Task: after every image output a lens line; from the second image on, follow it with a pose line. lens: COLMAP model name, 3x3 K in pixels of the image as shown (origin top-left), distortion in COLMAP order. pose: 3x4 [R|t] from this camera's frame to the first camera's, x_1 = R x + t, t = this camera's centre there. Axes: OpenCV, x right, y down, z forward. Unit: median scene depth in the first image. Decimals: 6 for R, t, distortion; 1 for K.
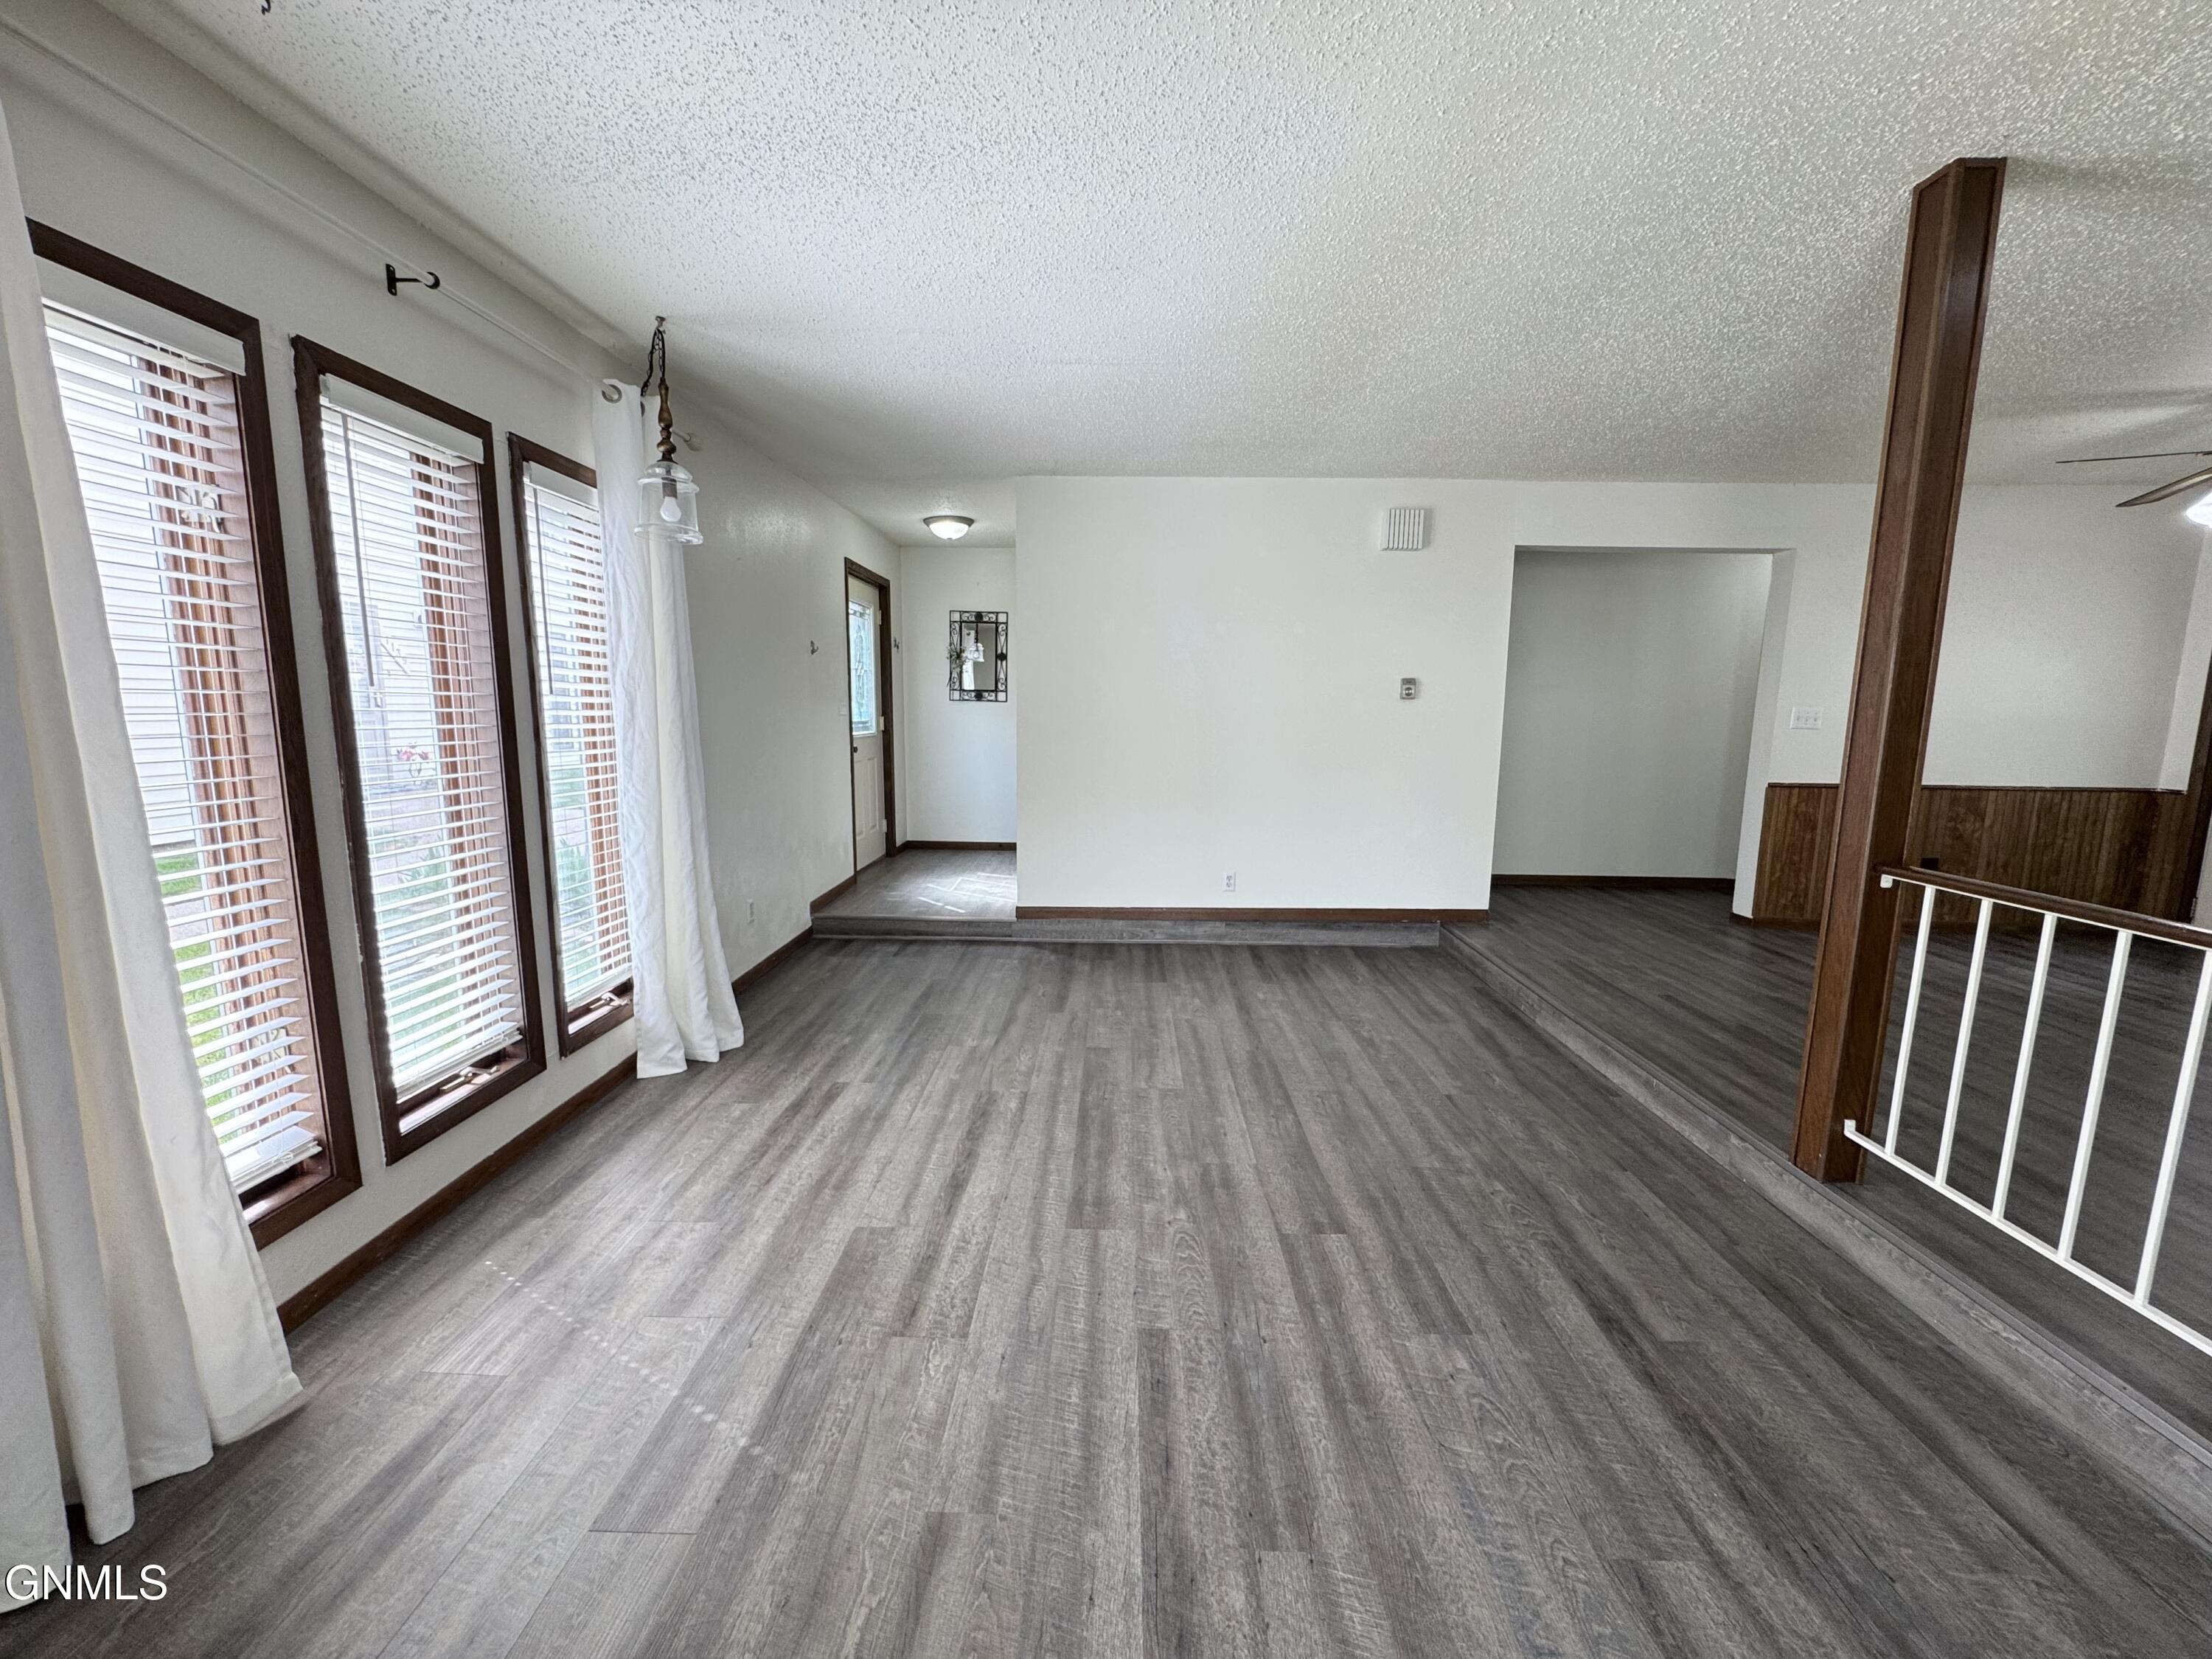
lens RADIAL K [[886.2, 0, 1106.0], [0, 886.2, 829.5], [0, 0, 1]] dist [-0.003547, 0.000331]
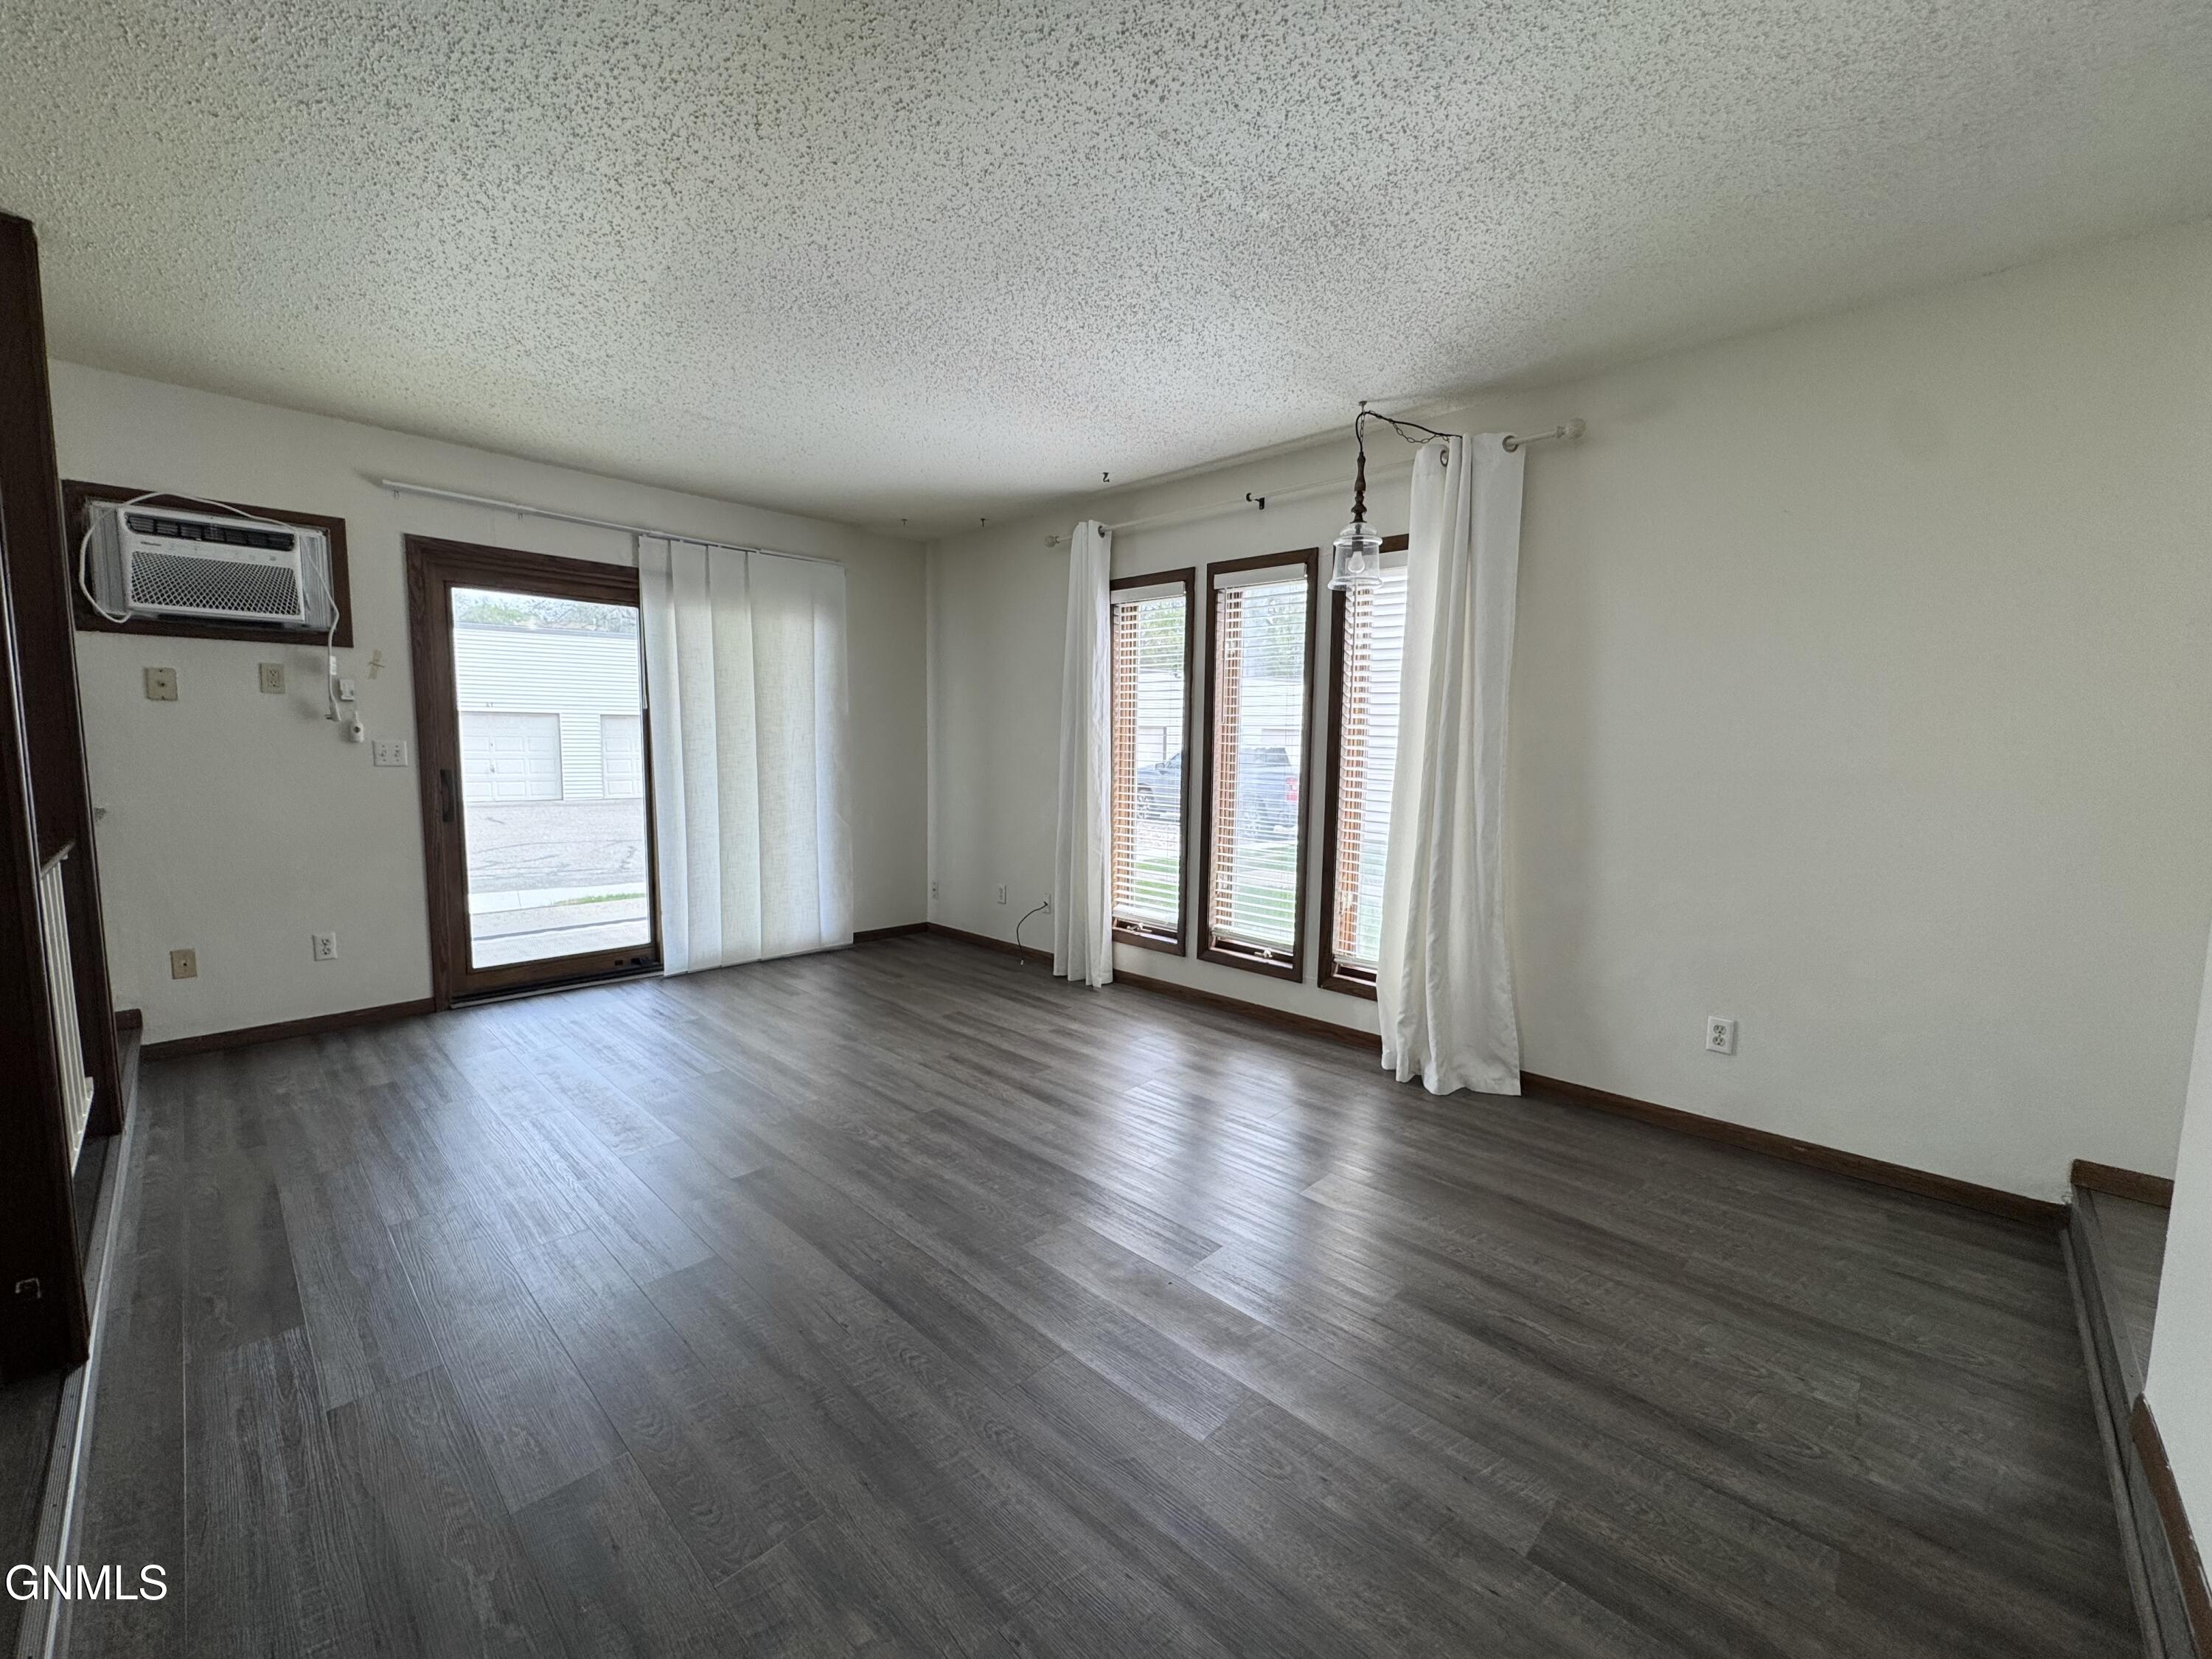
lens RADIAL K [[886.2, 0, 1106.0], [0, 886.2, 829.5], [0, 0, 1]] dist [-0.003547, 0.000331]
pose [[-0.678491, 0.053213, -0.732679, 0.729100], [-0.122509, 0.975210, 0.184276, -0.233108], [0.724322, 0.214790, -0.655152, 1.931264]]
